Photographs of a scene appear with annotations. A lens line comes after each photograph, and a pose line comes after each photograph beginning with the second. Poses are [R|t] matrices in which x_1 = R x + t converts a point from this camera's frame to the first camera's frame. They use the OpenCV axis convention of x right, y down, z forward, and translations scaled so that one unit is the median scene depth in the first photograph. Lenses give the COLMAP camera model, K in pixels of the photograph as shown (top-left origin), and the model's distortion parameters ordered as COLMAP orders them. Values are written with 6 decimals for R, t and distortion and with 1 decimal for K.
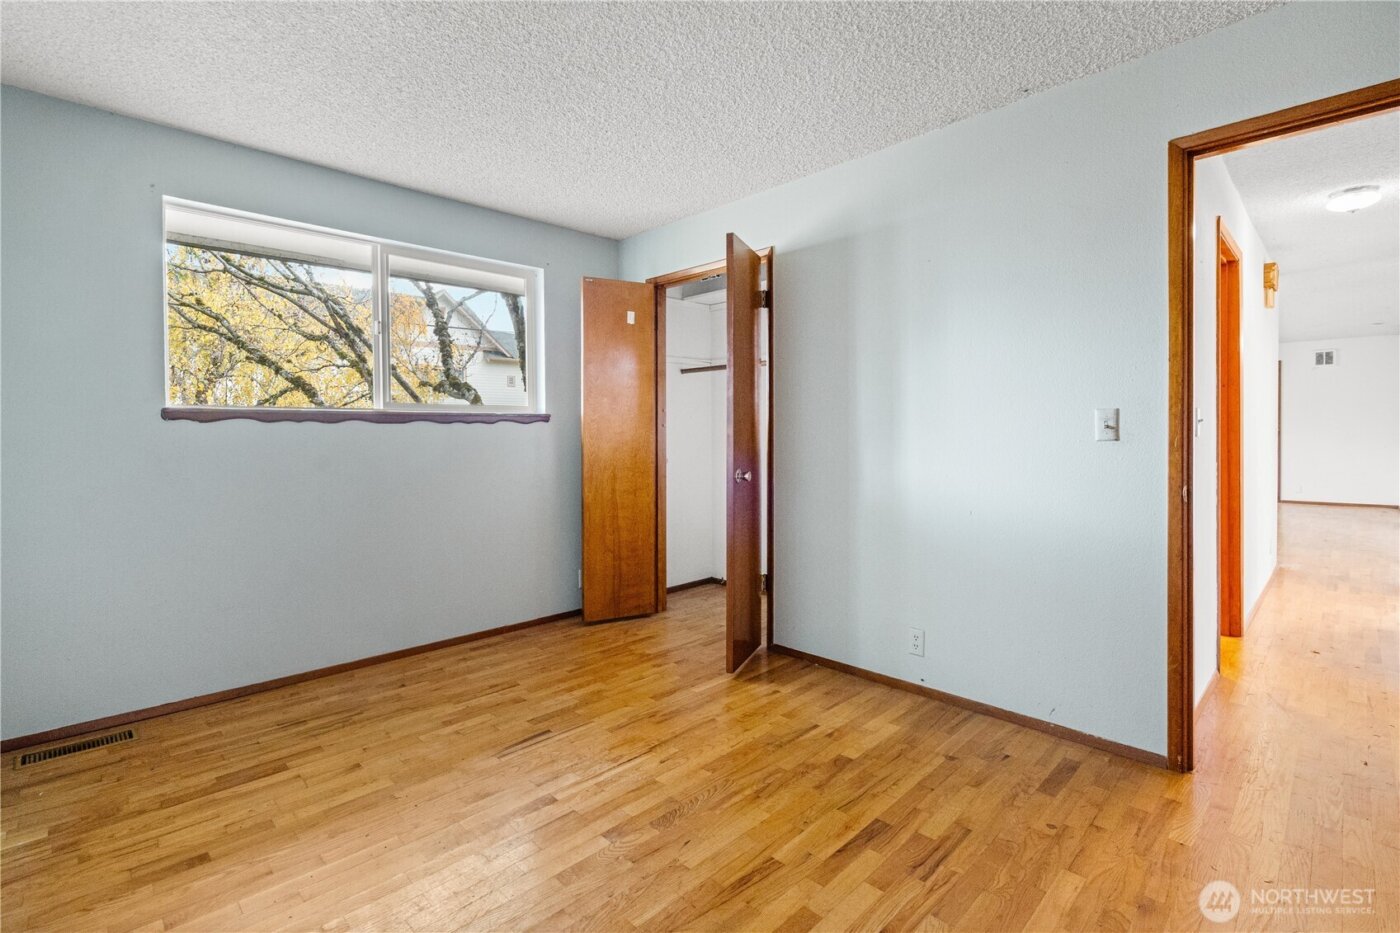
lens RADIAL K [[649.3, 0, 689.5], [0, 649.3, 440.6], [0, 0, 1]] dist [-0.001259, 0.000646]
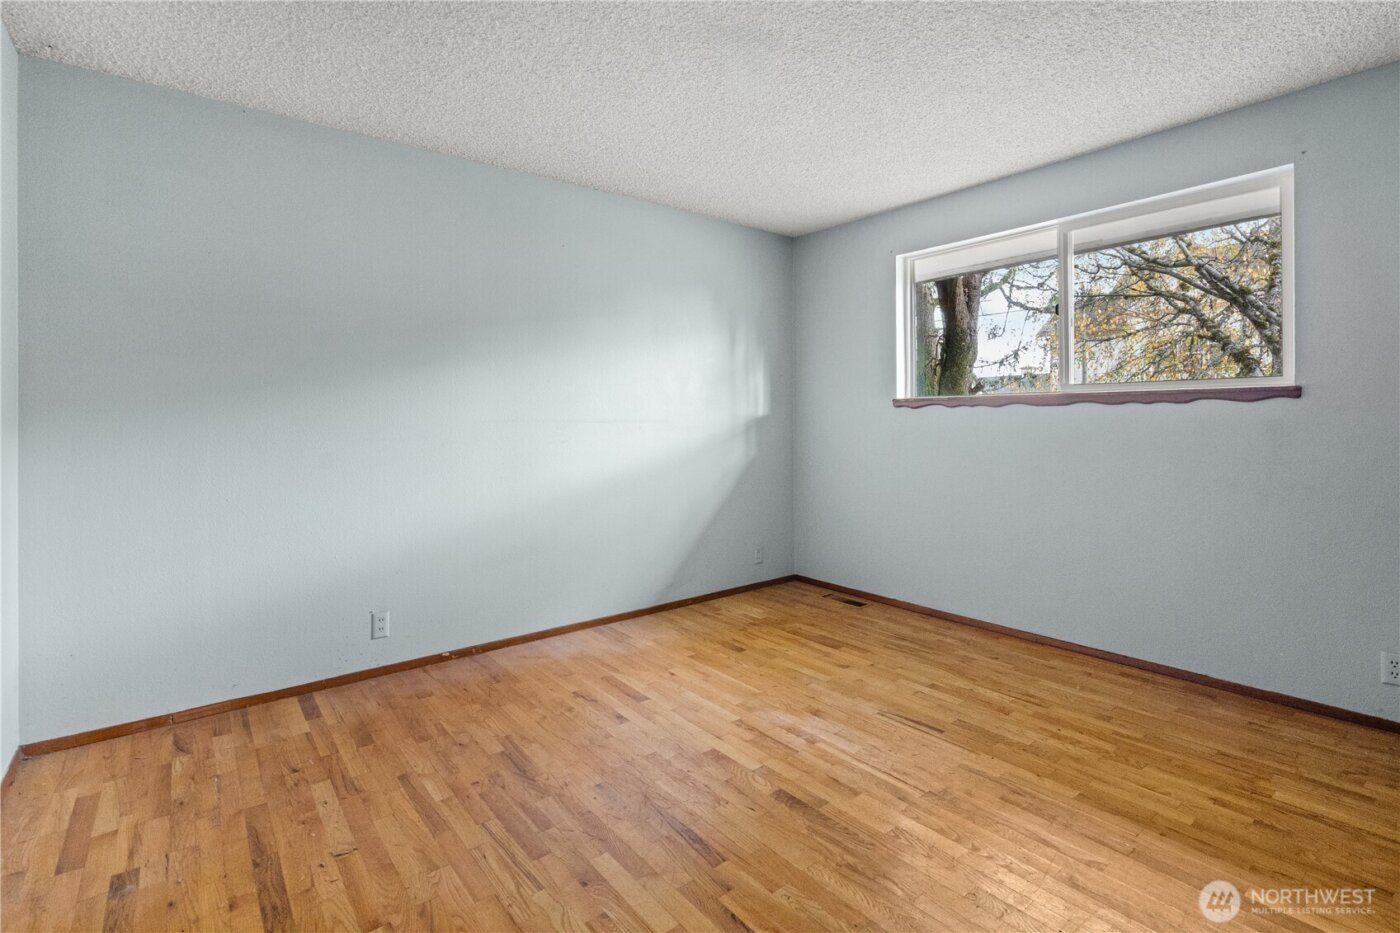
lens RADIAL K [[649.3, 0, 690.9], [0, 649.3, 416.0], [0, 0, 1]] dist [-0.001259, 0.000646]
pose [[-0.090735, 0.002583, -0.995872, 0.709232], [-0.006410, 0.999974, 0.003178, -0.013172], [0.995854, 0.006671, -0.090716, 0.671034]]
